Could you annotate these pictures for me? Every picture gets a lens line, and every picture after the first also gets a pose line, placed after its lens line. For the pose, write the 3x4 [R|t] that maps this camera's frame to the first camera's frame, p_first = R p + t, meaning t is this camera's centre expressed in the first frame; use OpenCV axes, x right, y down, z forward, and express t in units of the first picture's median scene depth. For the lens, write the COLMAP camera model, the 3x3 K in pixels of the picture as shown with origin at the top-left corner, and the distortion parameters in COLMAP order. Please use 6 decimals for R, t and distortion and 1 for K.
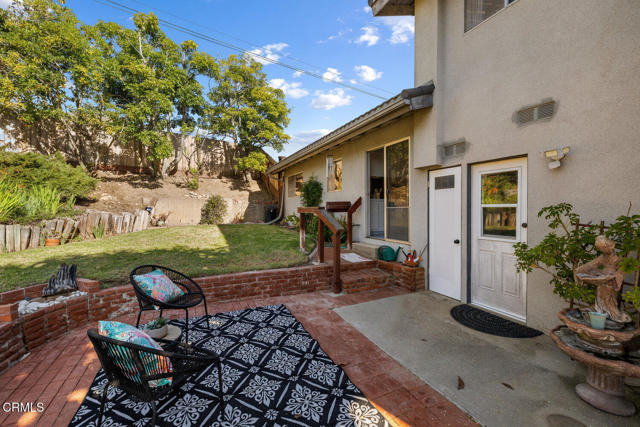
lens RADIAL K [[268.0, 0, 319.4], [0, 268.0, 210.8], [0, 0, 1]] dist [0.000465, 0.000038]
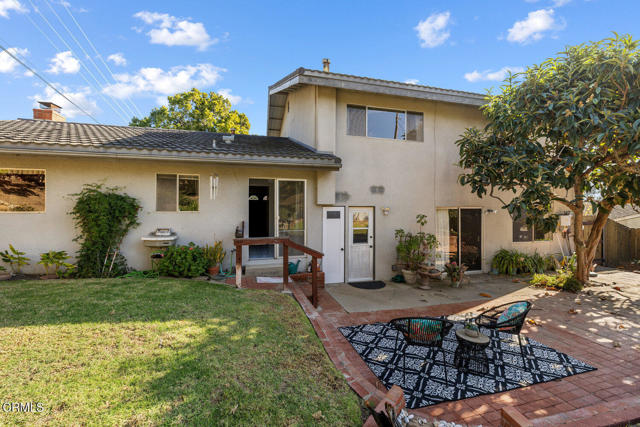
lens RADIAL K [[262.0, 0, 320.0], [0, 262.0, 206.3], [0, 0, 1]] dist [-0.000420, -0.000059]
pose [[0.163777, 0.009248, 0.986454, -1.095876], [0.003813, 0.999943, -0.010008, -0.136481], [-0.986490, 0.005400, 0.163732, 0.778858]]
